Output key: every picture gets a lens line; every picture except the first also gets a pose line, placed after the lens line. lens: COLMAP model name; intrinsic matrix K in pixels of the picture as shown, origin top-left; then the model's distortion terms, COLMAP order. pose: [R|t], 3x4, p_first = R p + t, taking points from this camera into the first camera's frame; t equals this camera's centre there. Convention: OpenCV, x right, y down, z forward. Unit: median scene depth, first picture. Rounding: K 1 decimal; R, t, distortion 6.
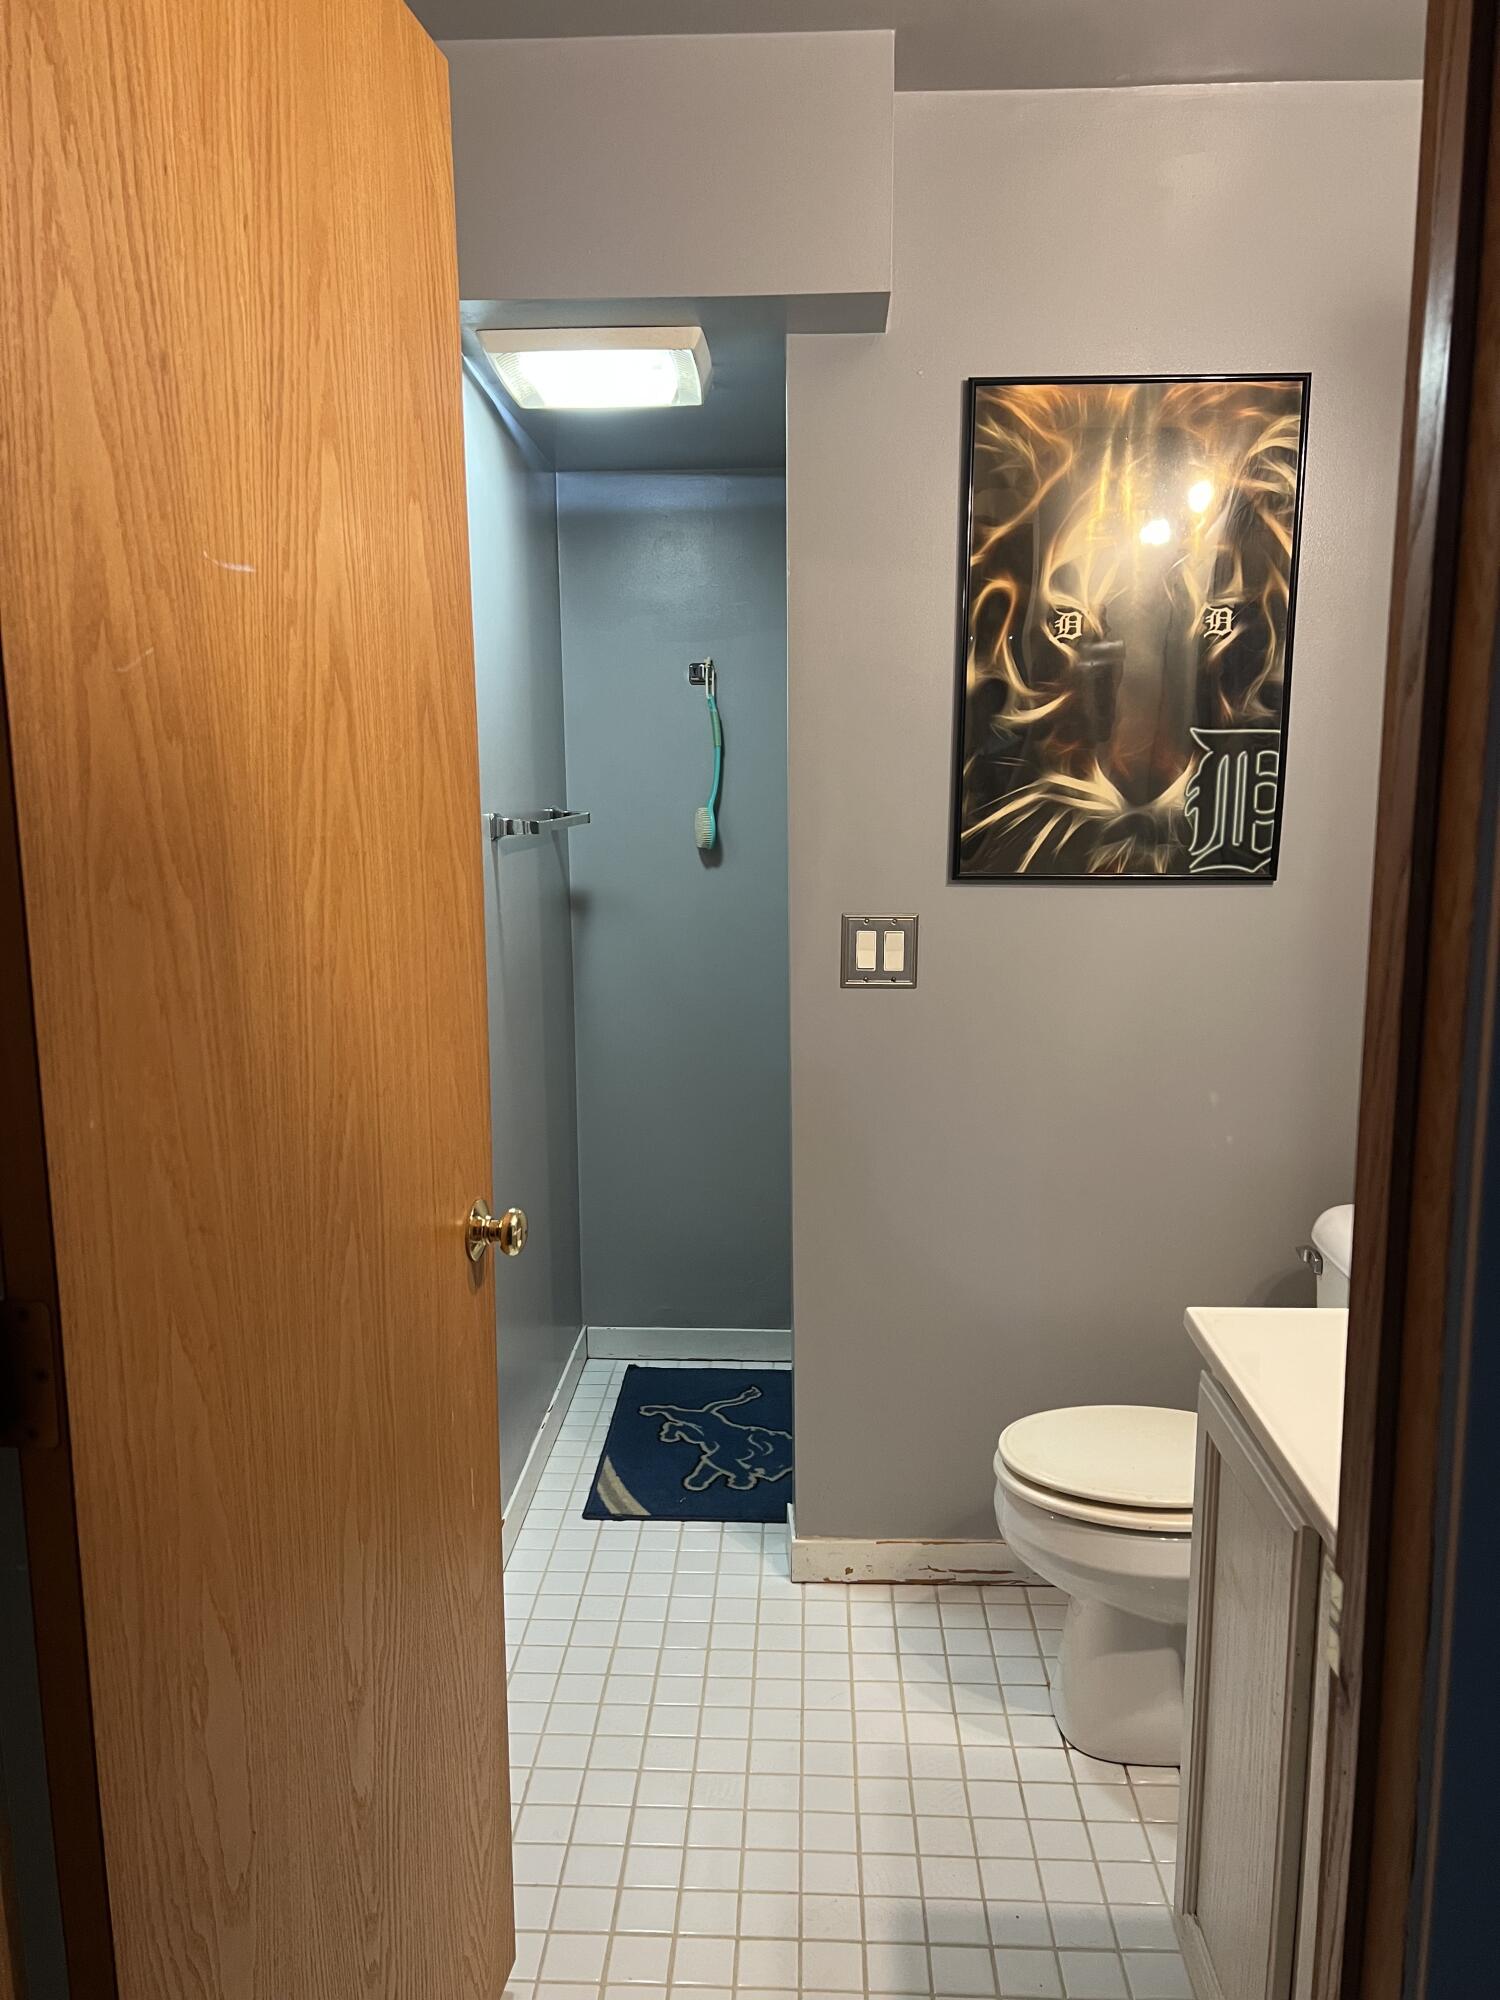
lens RADIAL K [[1495.2, 0, 743.8], [0, 1495.2, 1008.4], [0, 0, 1]] dist [0.066267, -0.076371]
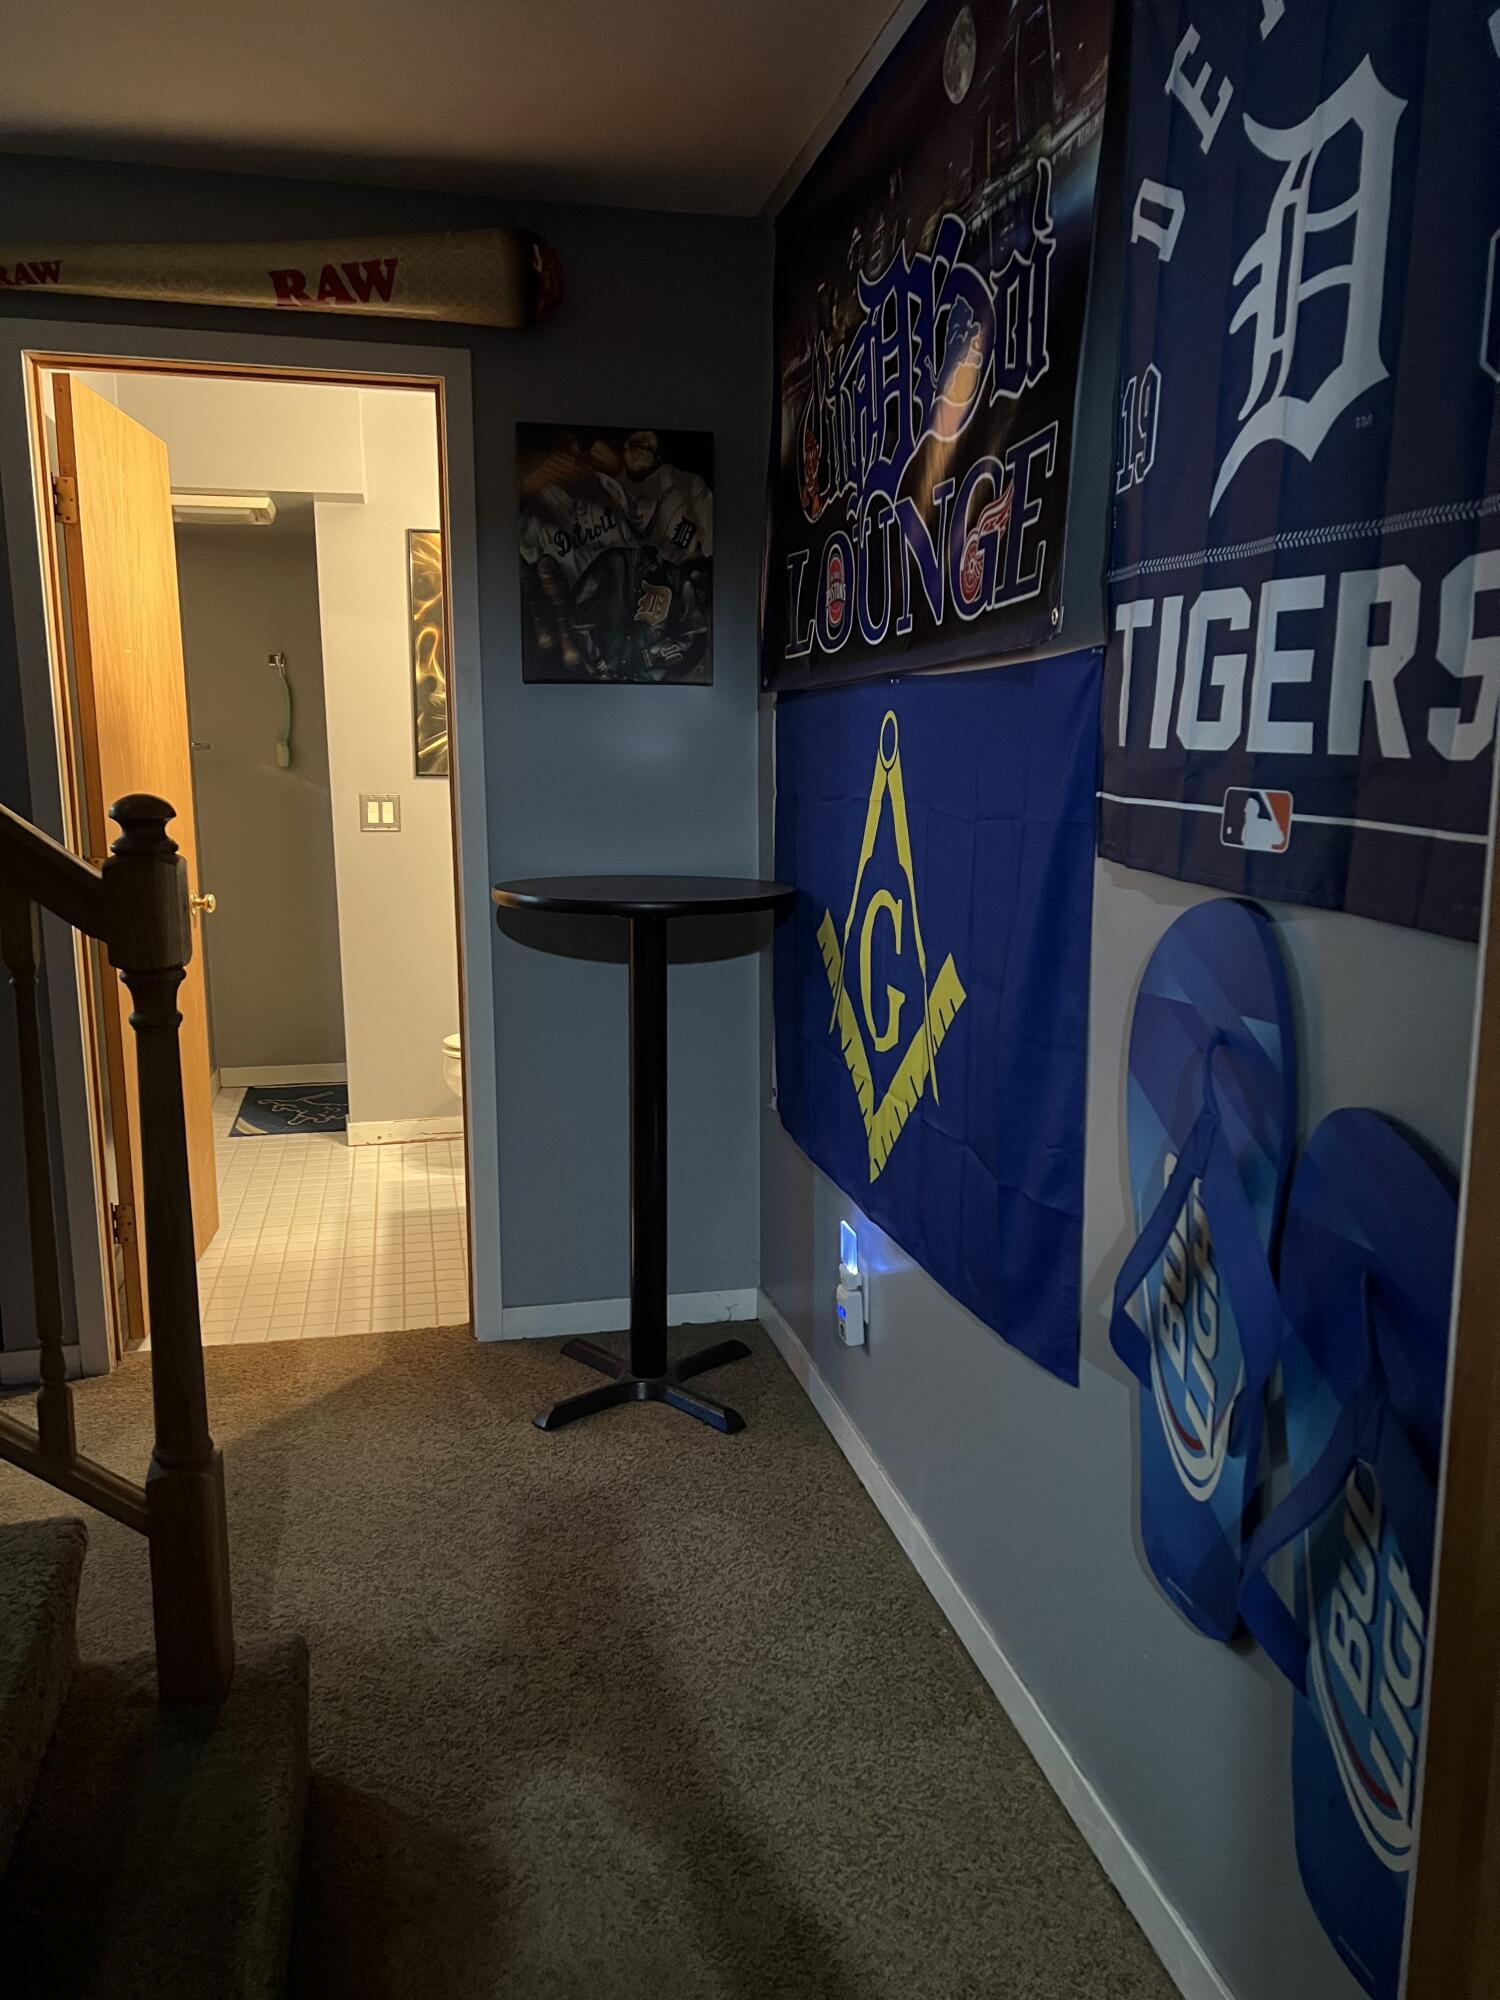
lens RADIAL K [[1495.2, 0, 759.0], [0, 1495.2, 998.8], [0, 0, 1]] dist [0.066267, -0.076371]
pose [[0.961116, -0.041480, 0.273011, 0.021367], [0.035351, 0.999001, 0.027333, 0.178795], [-0.273872, -0.016619, 0.961623, -1.095047]]
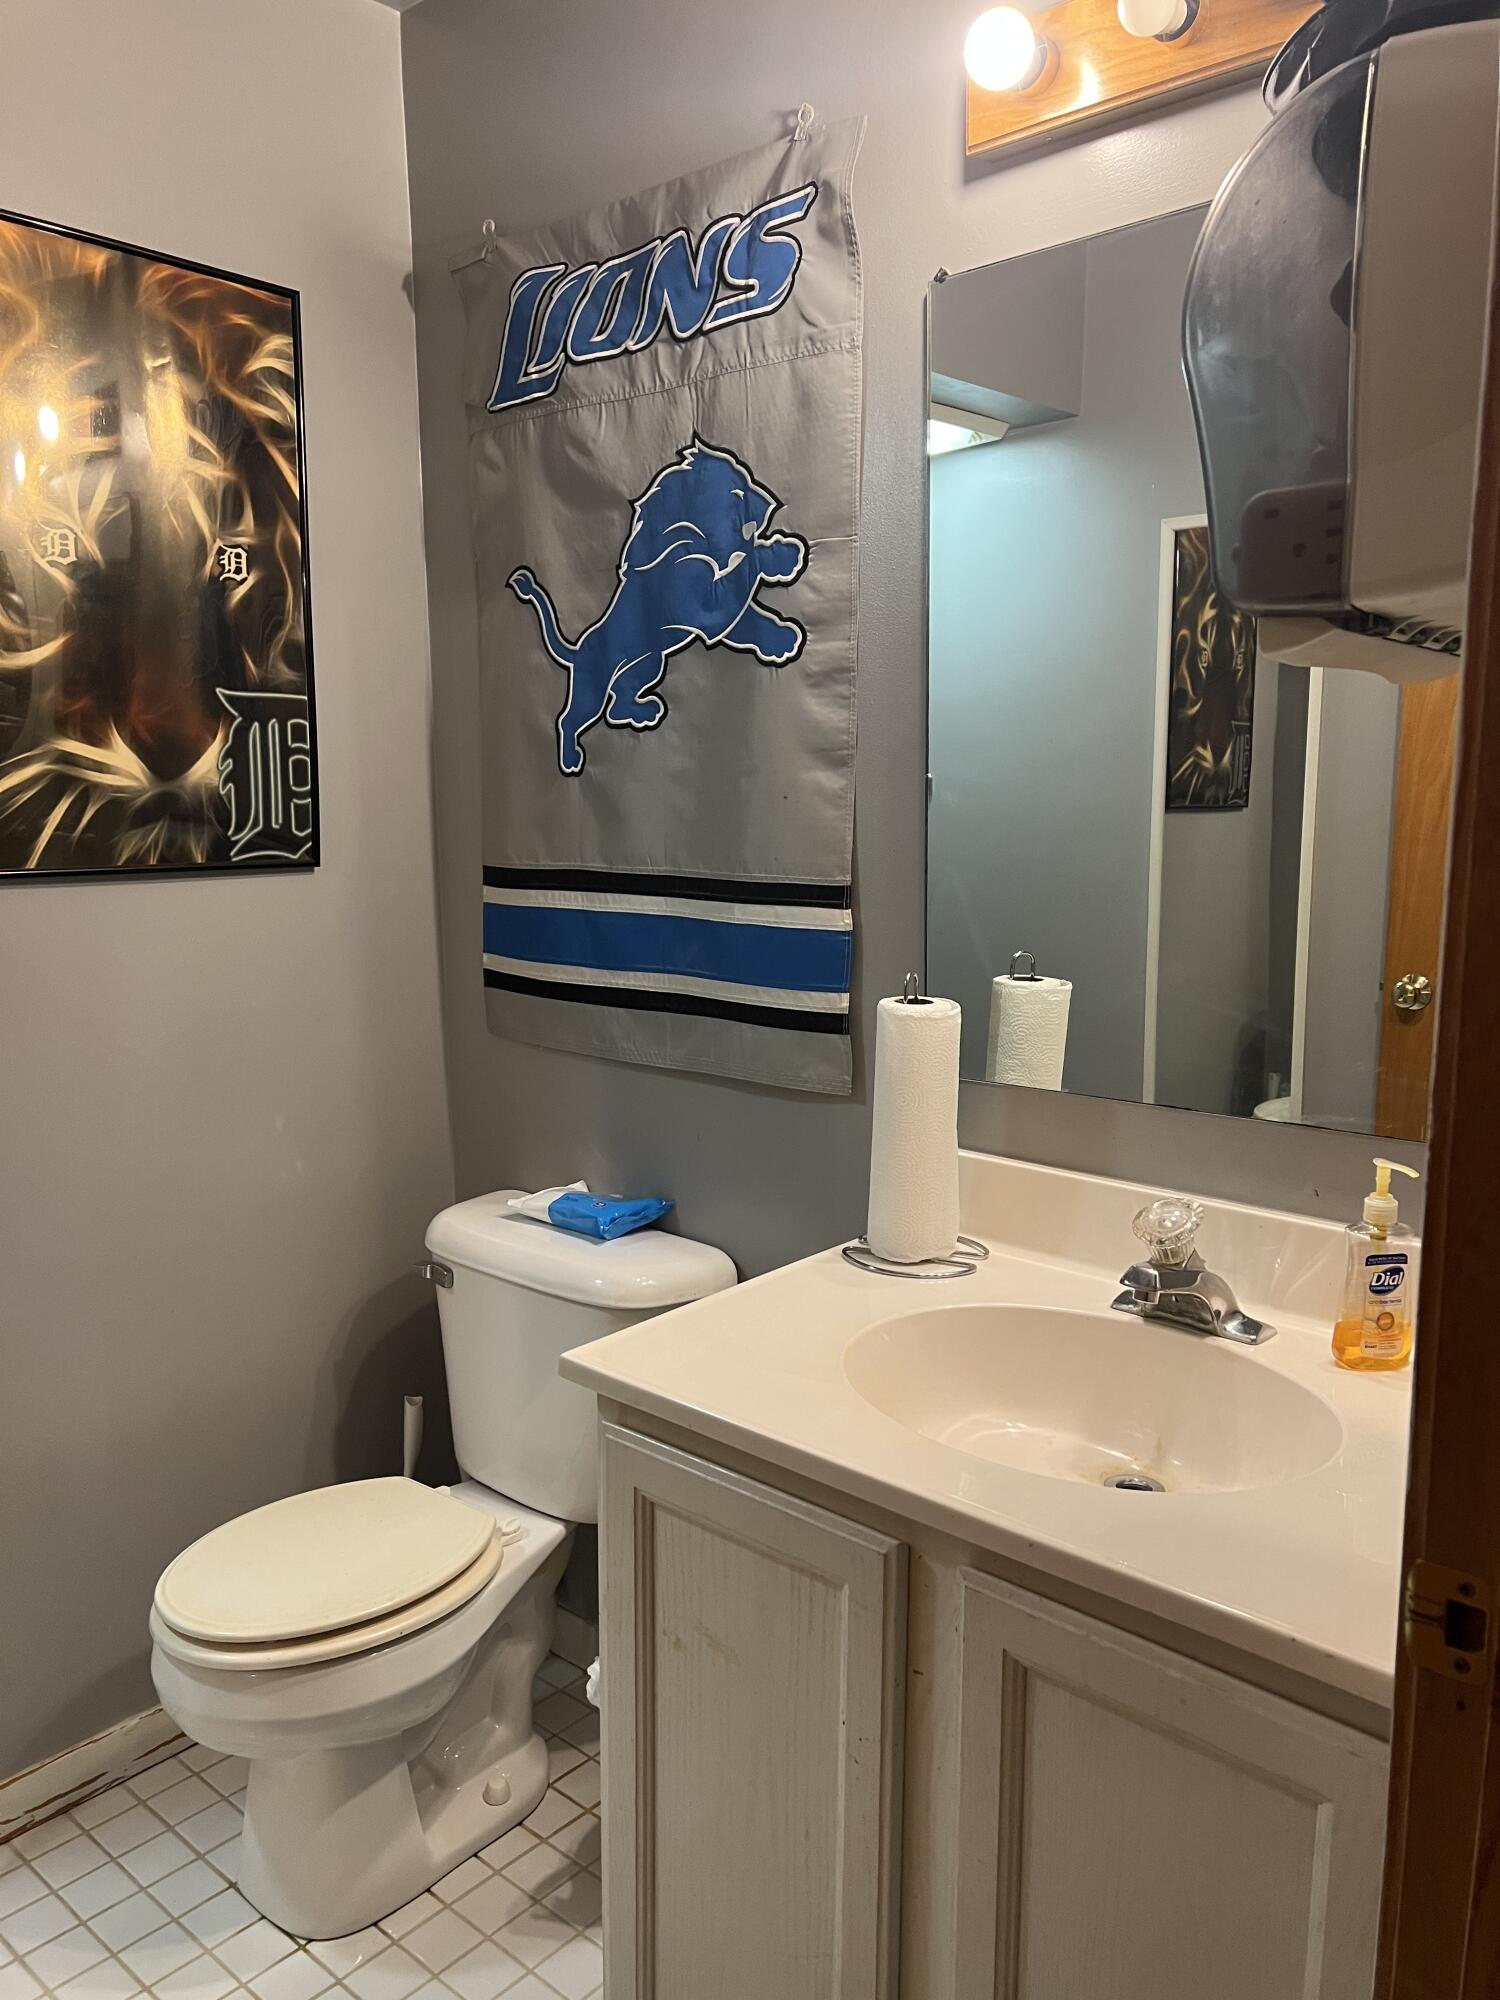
lens RADIAL K [[1495.2, 0, 740.1], [0, 1495.2, 1010.4], [0, 0, 1]] dist [0.066267, -0.076371]
pose [[0.638080, -0.115617, 0.761240, -0.175378], [0.120302, 0.991490, 0.049749, -0.015139], [-0.760514, 0.059835, 0.646559, 0.245116]]
